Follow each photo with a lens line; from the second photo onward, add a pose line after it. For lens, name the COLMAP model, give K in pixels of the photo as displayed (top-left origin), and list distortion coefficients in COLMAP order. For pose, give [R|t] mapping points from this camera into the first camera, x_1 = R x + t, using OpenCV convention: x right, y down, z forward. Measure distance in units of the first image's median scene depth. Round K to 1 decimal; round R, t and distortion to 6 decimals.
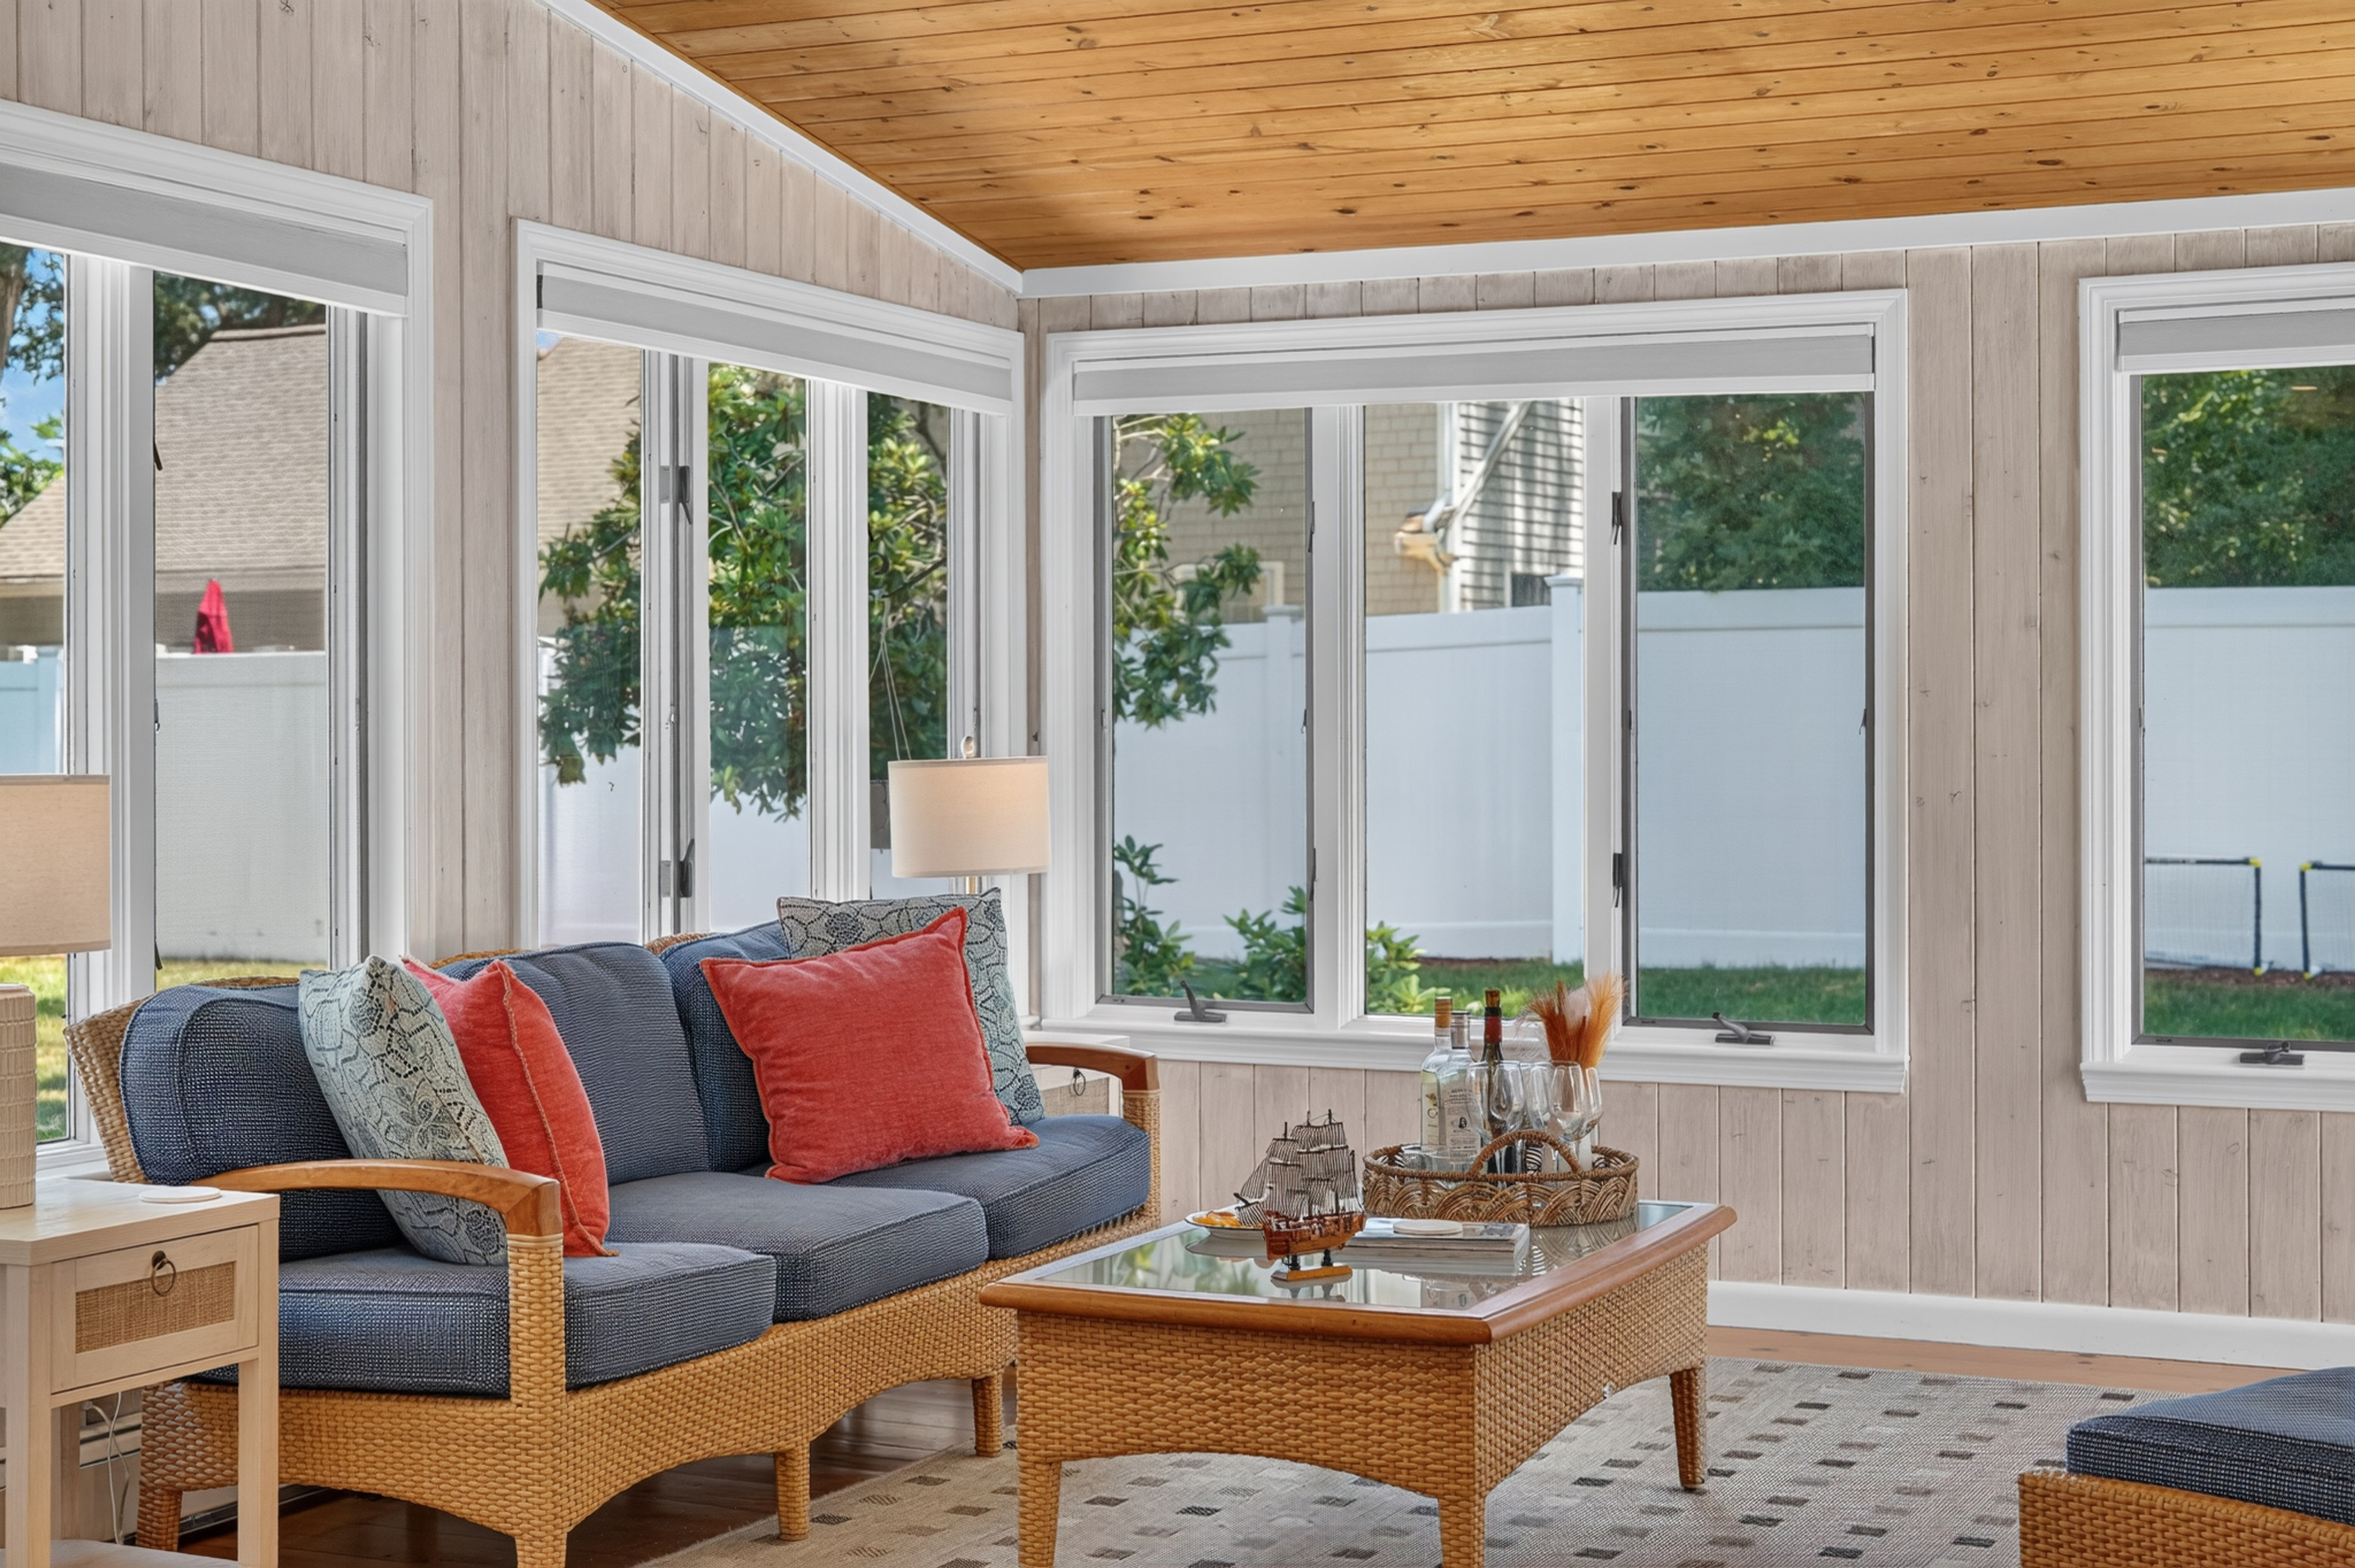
lens RADIAL K [[3328.7, 0, 1121.5], [0, 3328.7, 775.5], [0, 0, 1]] dist [0.013221, 0.066131]
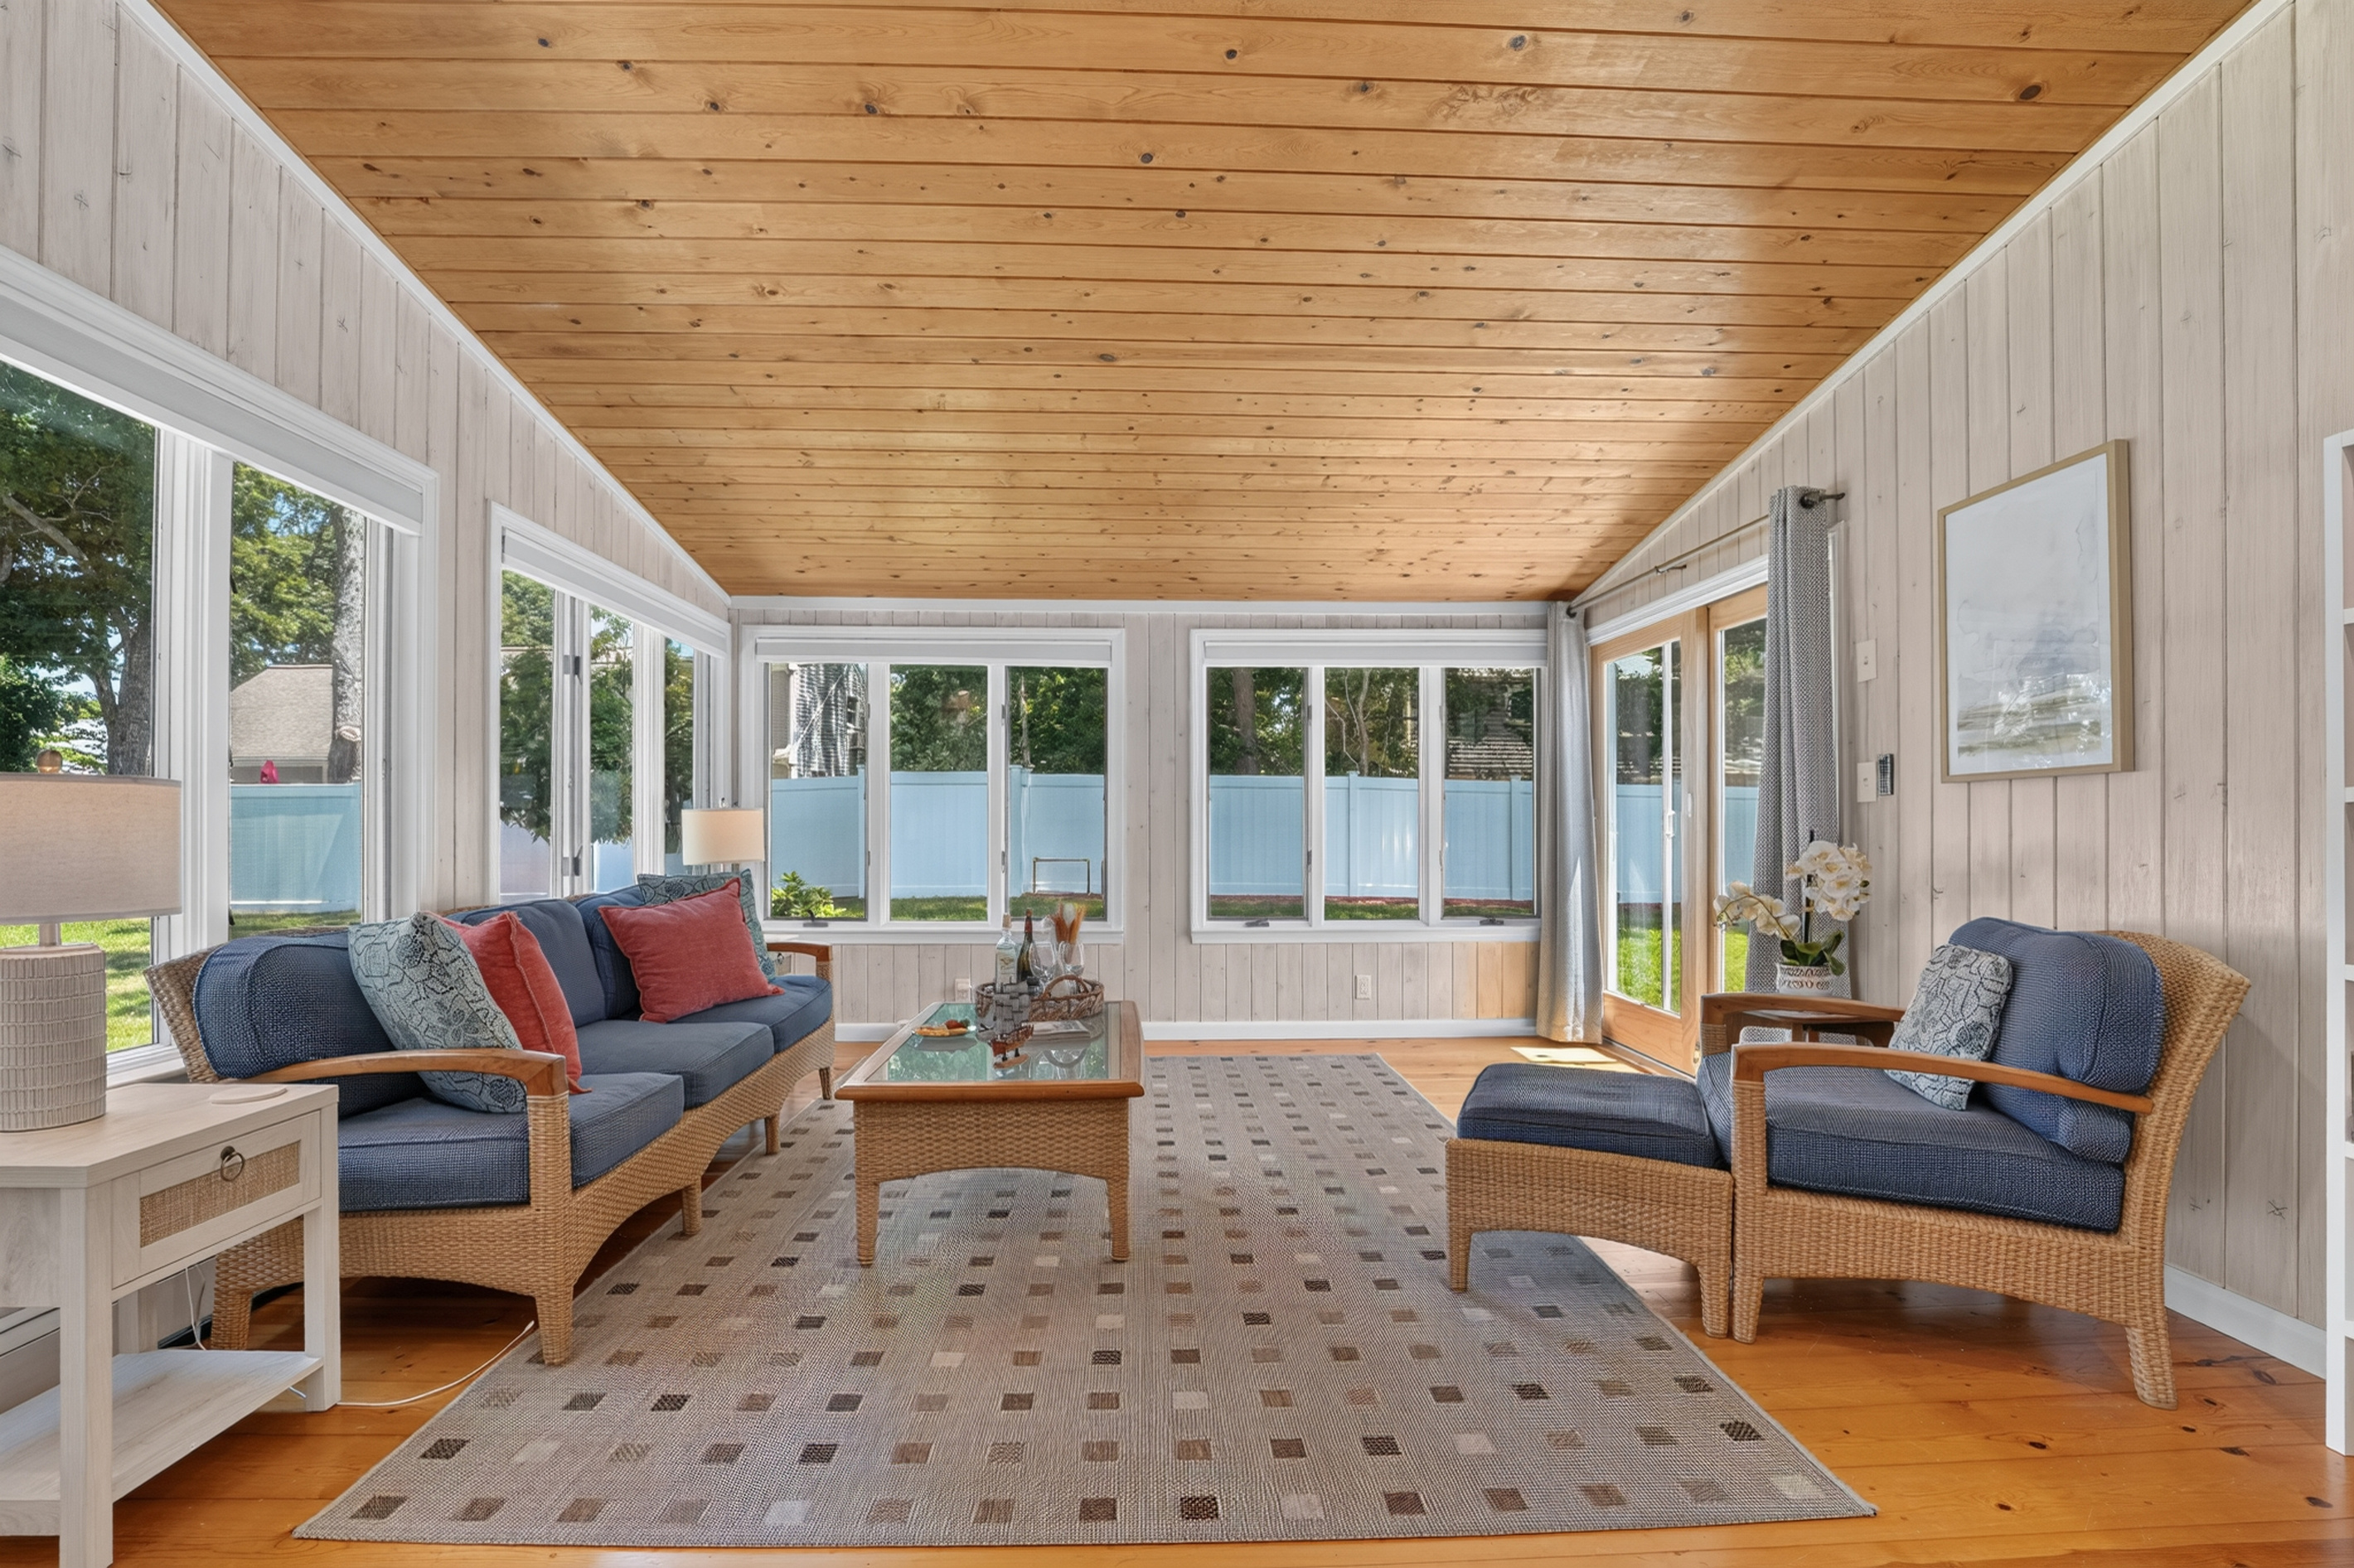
lens RADIAL K [[981.4, 0, 1147.7], [0, 981.4, 828.9], [0, 0, 1]] dist [-0.021081, 0.000229]
pose [[0.889880, 0.001751, 0.456192, -0.110685], [0.003692, 0.999932, -0.011040, 0.019608], [-0.456181, 0.011509, 0.889813, 0.395397]]
